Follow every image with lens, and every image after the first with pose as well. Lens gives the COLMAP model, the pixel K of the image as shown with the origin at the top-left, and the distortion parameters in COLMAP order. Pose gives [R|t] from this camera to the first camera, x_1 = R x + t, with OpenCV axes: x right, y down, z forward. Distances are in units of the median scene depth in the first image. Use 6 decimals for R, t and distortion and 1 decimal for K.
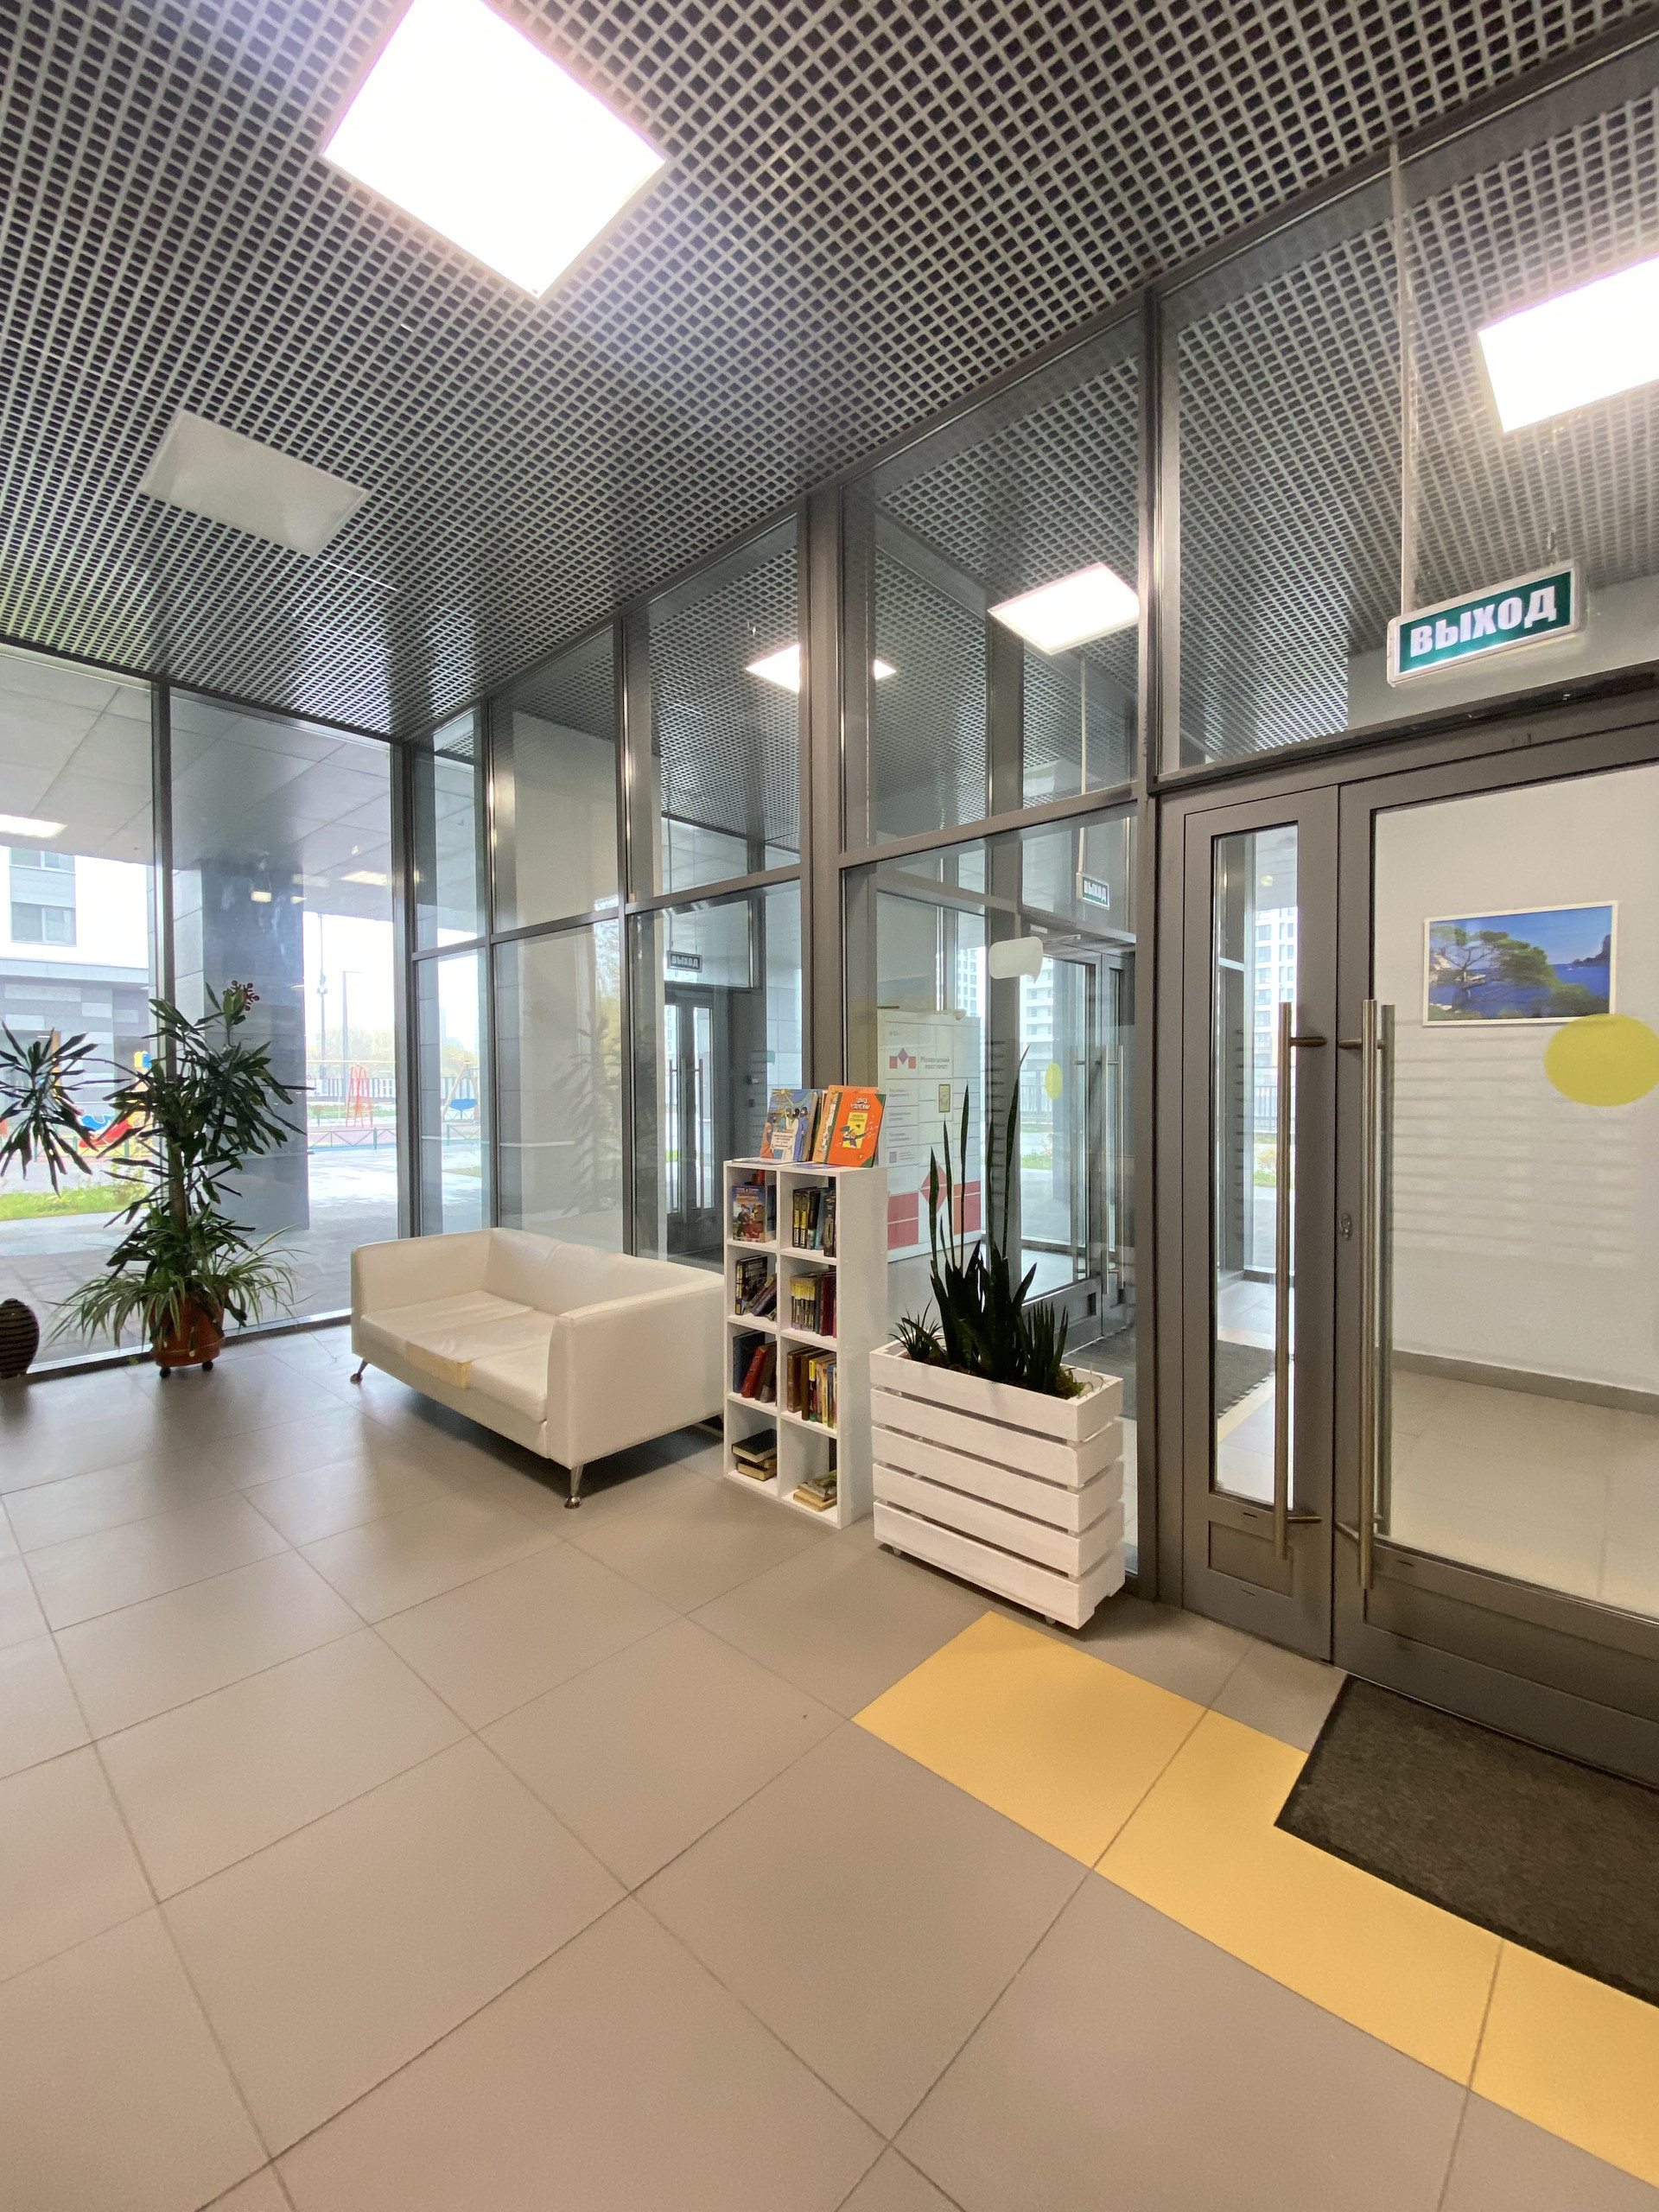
lens RADIAL K [[893.7, 0, 836.9], [0, 893.7, 1091.6], [0, 0, 1]] dist [-0.015895, -0.001771]
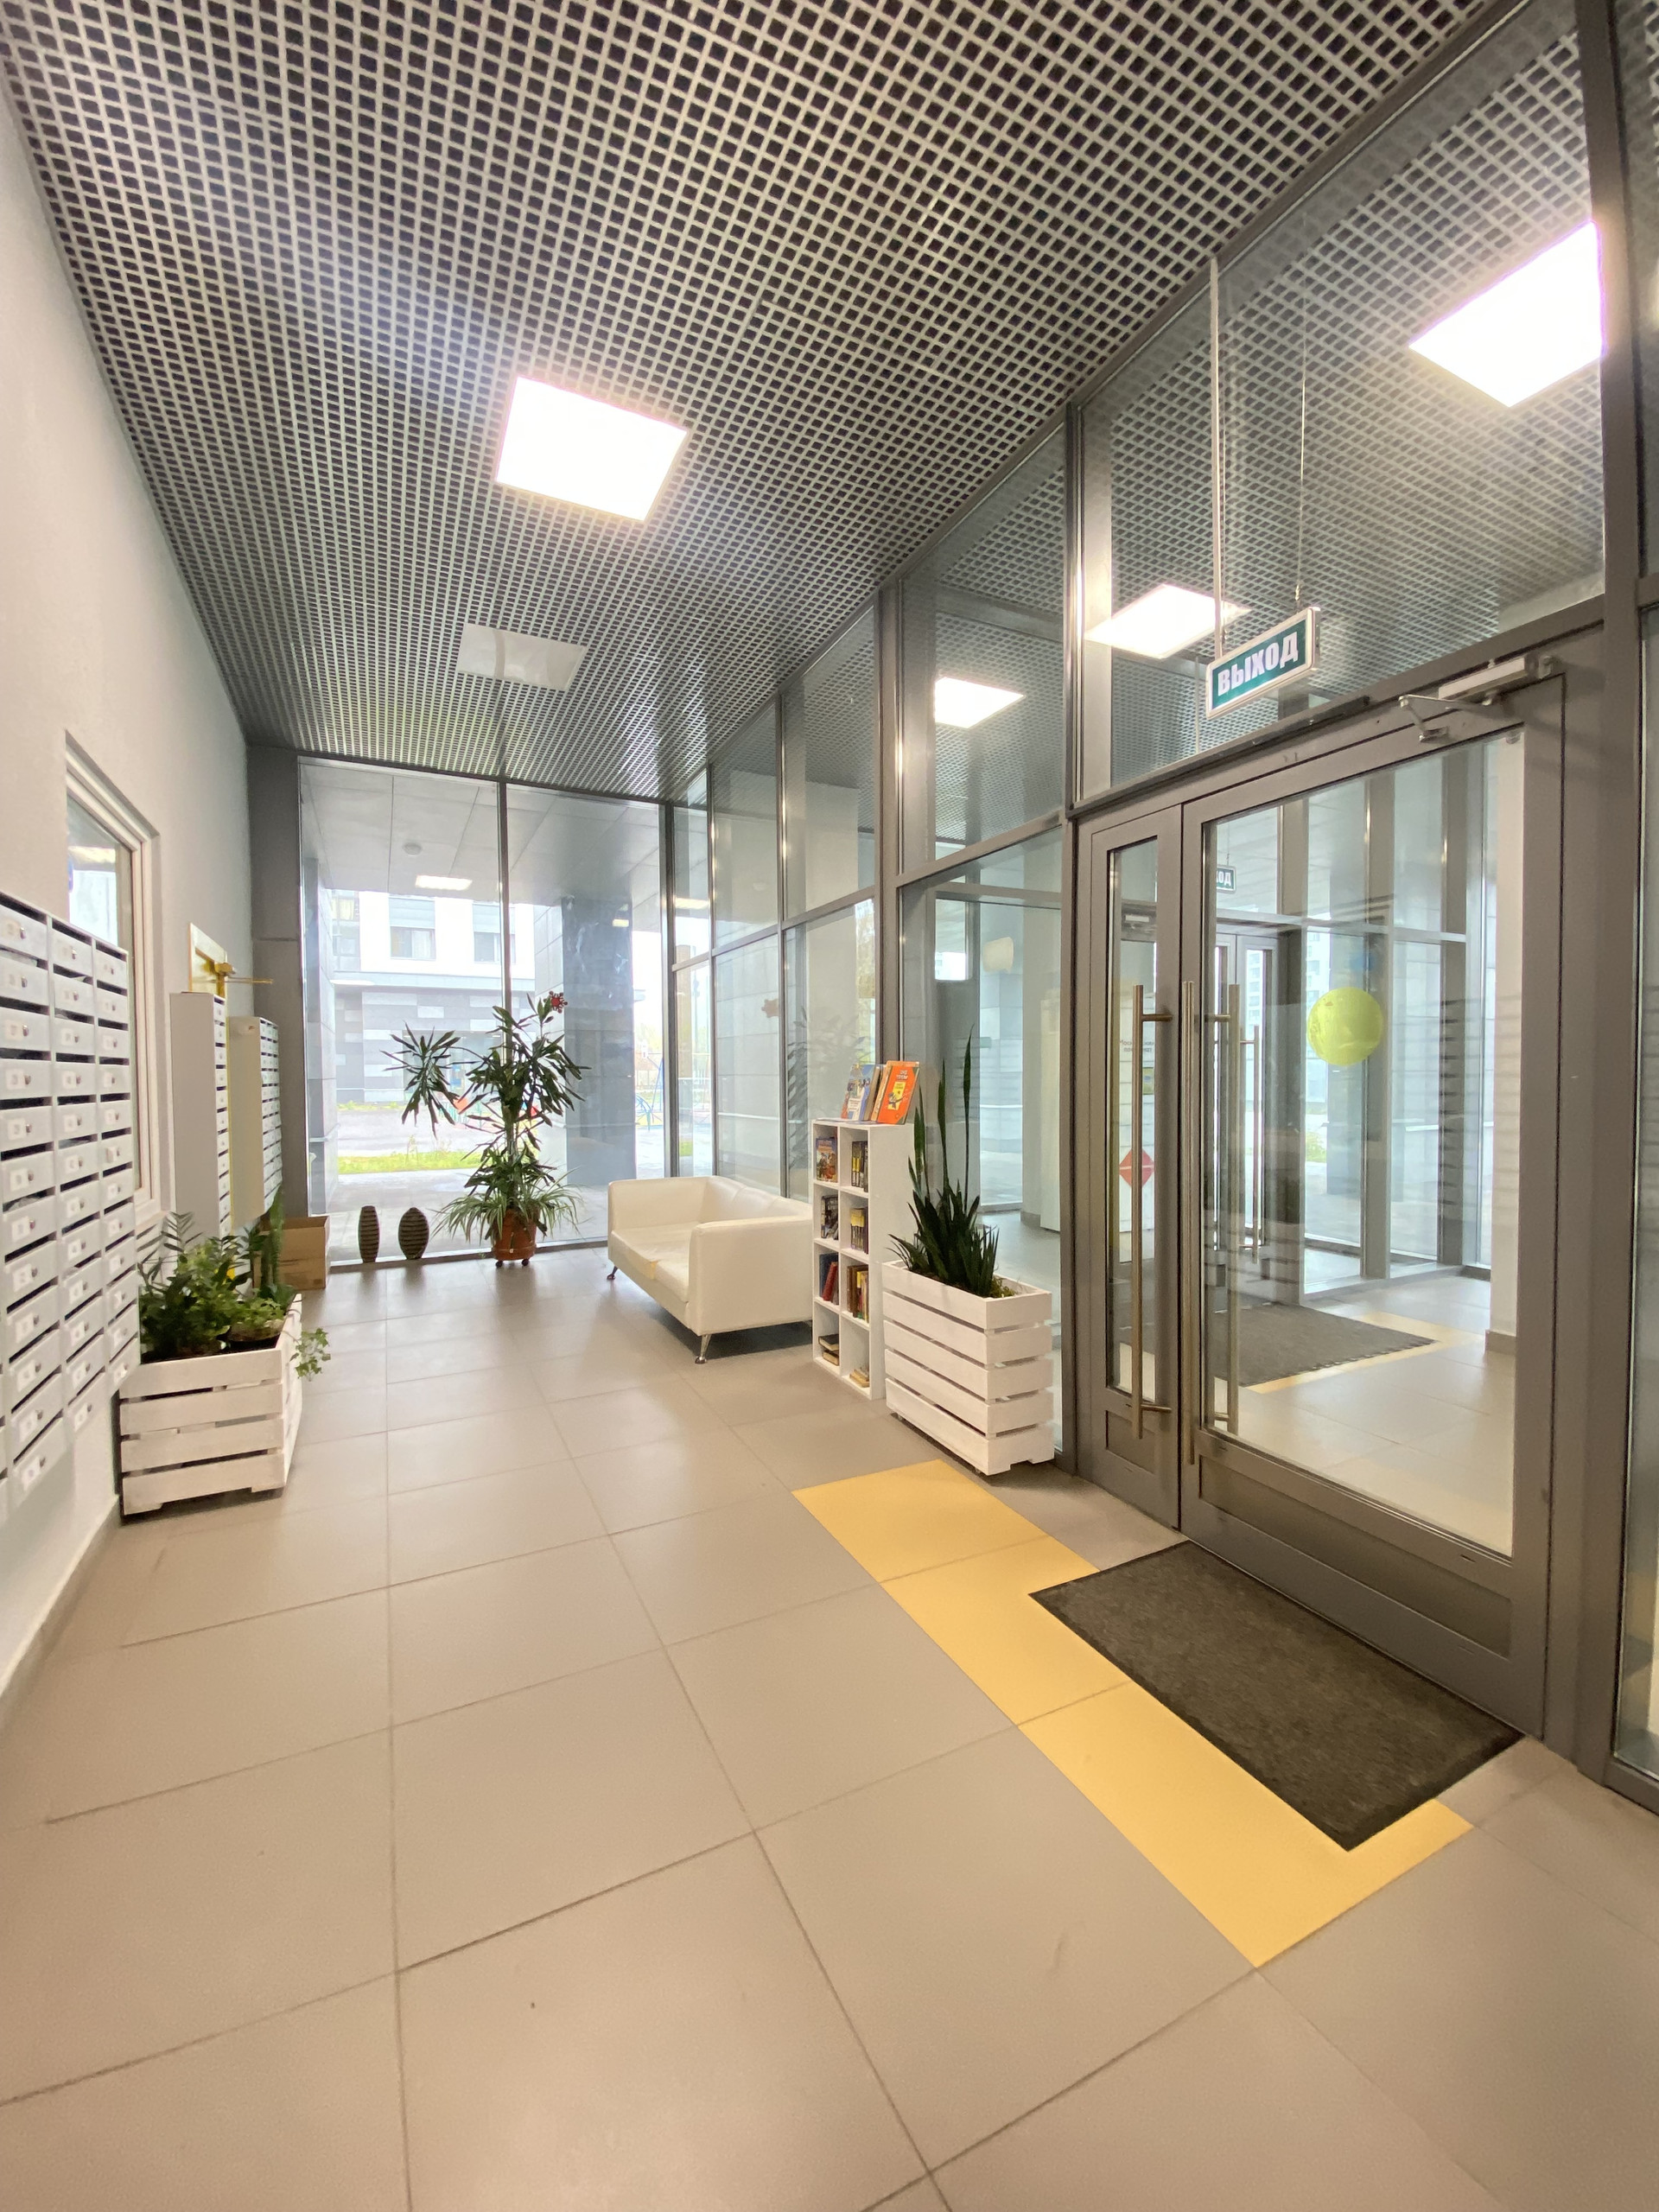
lens RADIAL K [[893.7, 0, 834.6], [0, 893.7, 1094.9], [0, 0, 1]] dist [-0.015895, -0.001771]
pose [[0.930278, 0.009491, -0.366734, 0.410242], [-0.004492, 0.999885, 0.014484, 0.024931], [0.366829, -0.011827, 0.930213, -0.218657]]
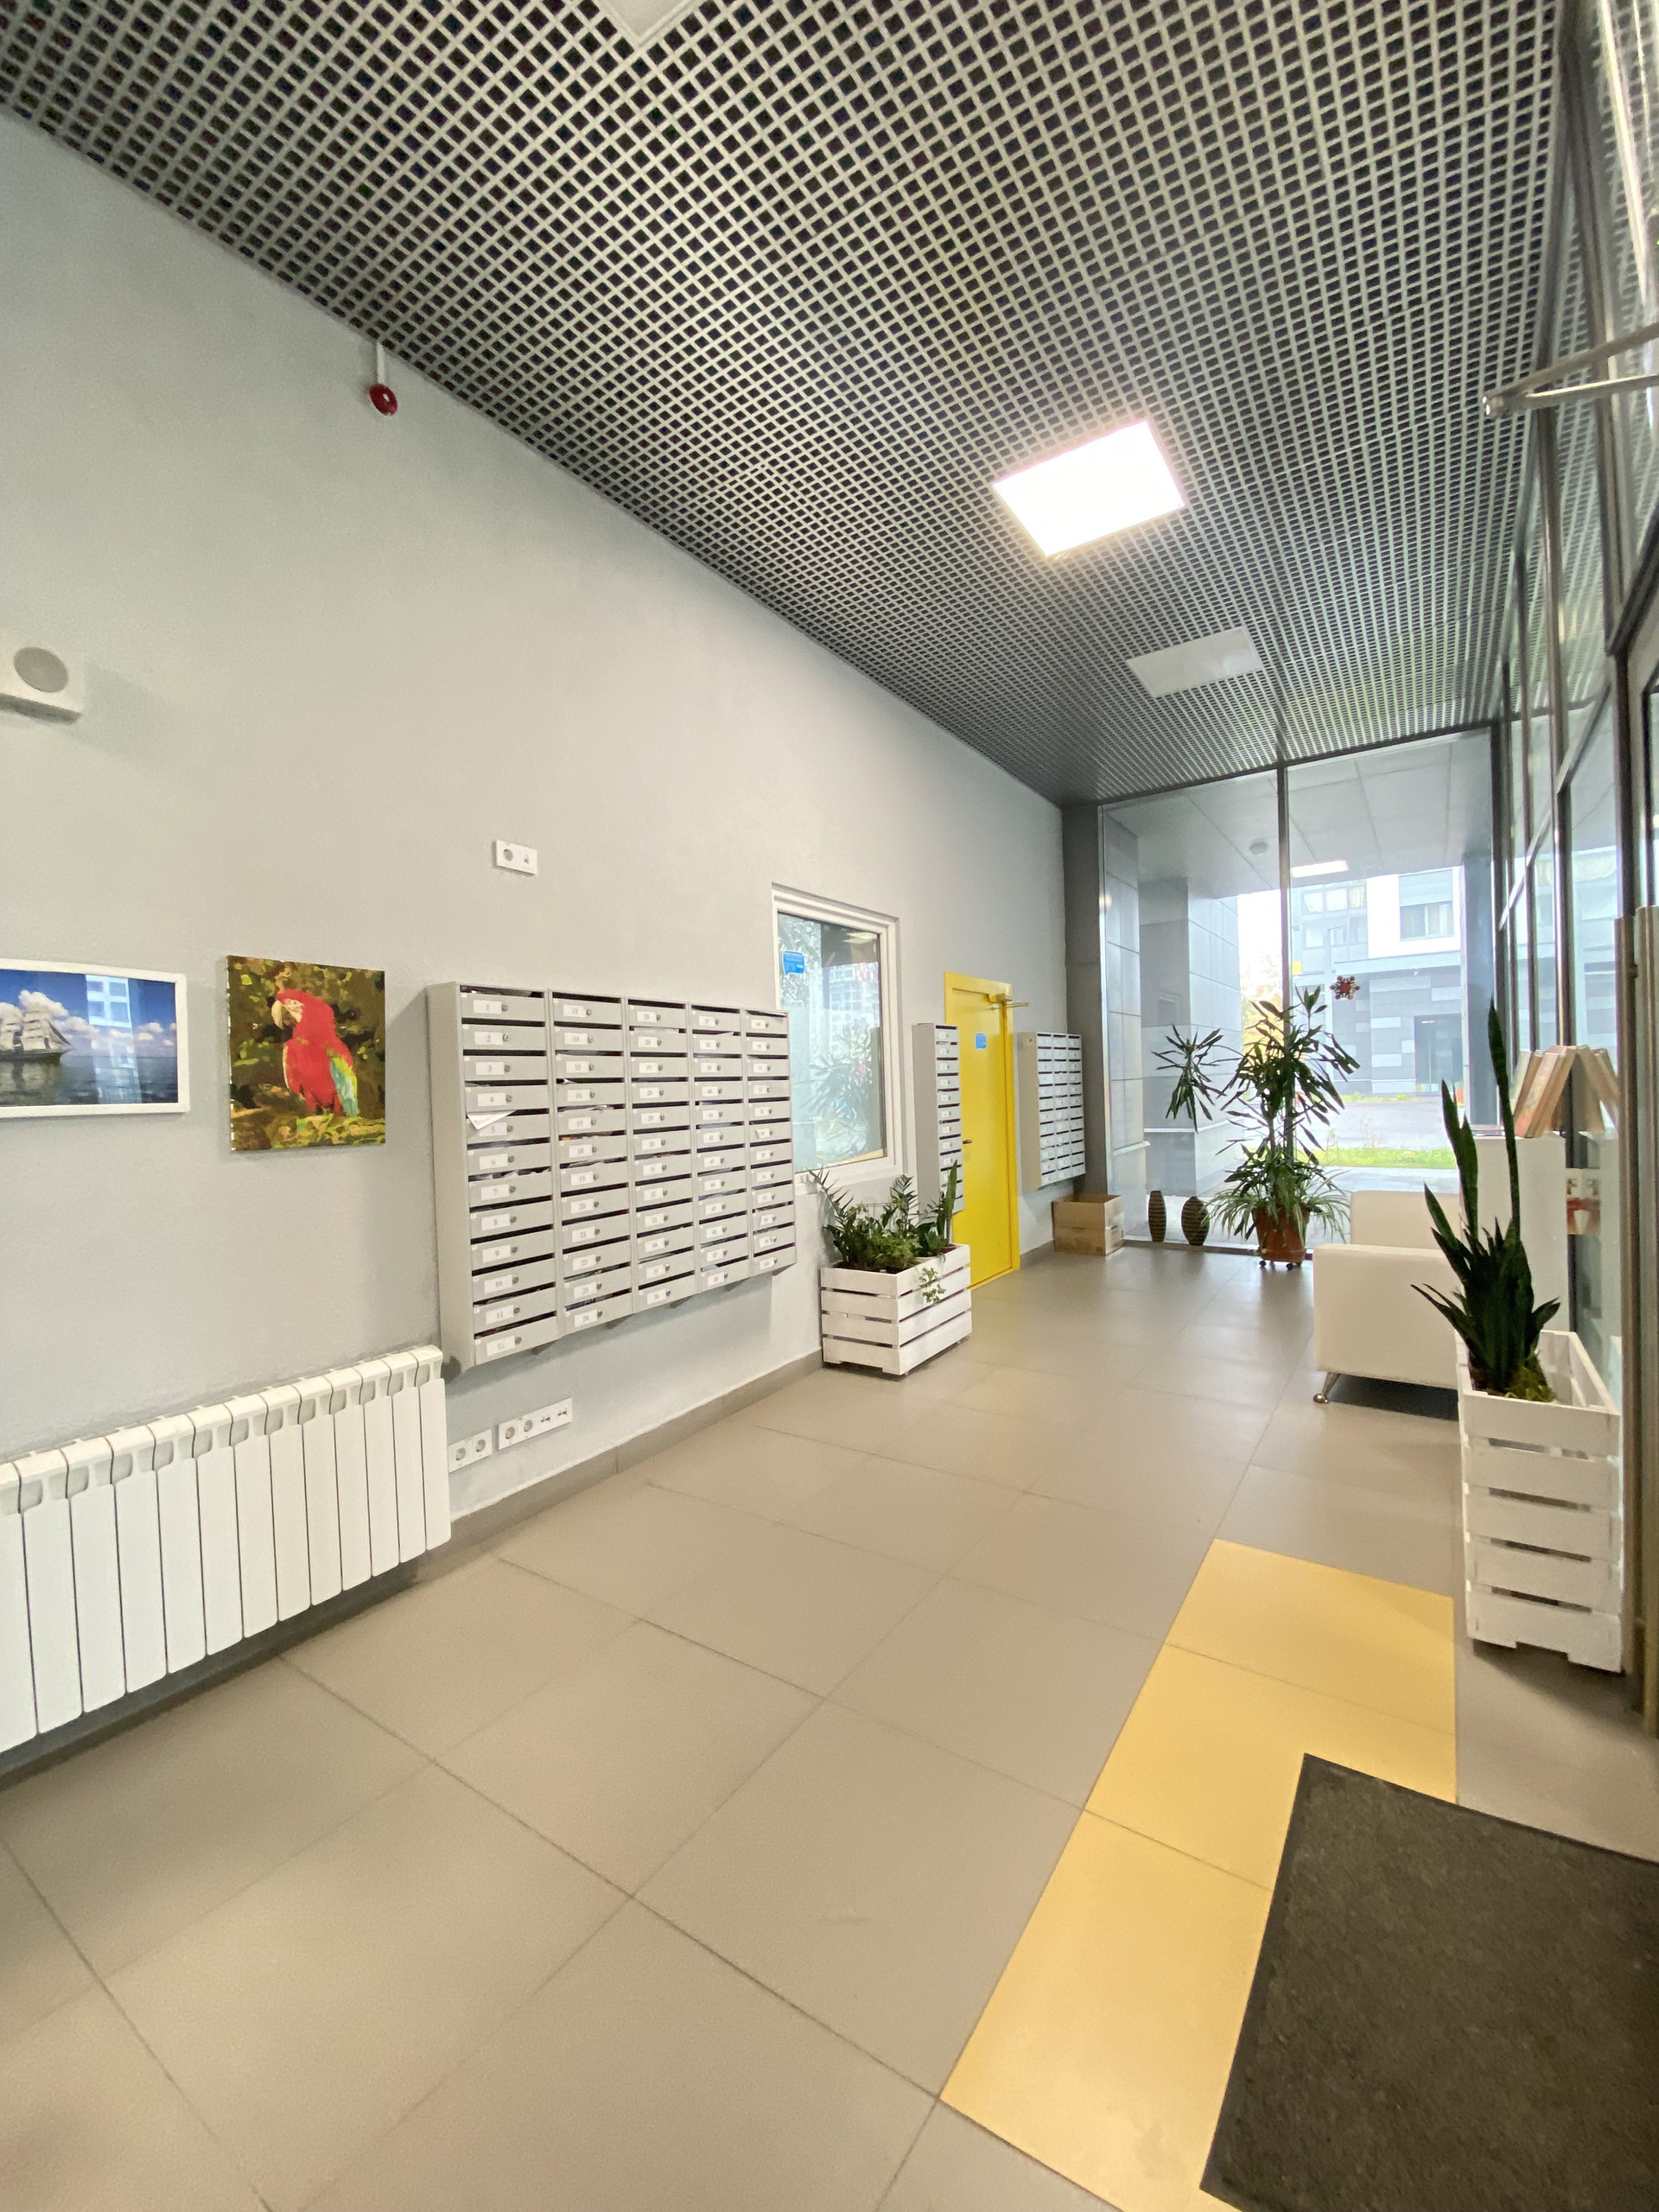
lens RADIAL K [[893.7, 0, 824.5], [0, 893.7, 1104.8], [0, 0, 1]] dist [-0.015895, -0.001771]
pose [[0.127056, 0.028045, -0.991499, 0.827005], [0.011970, 0.999484, 0.029805, 0.016310], [0.991823, -0.015655, 0.126654, 0.180635]]
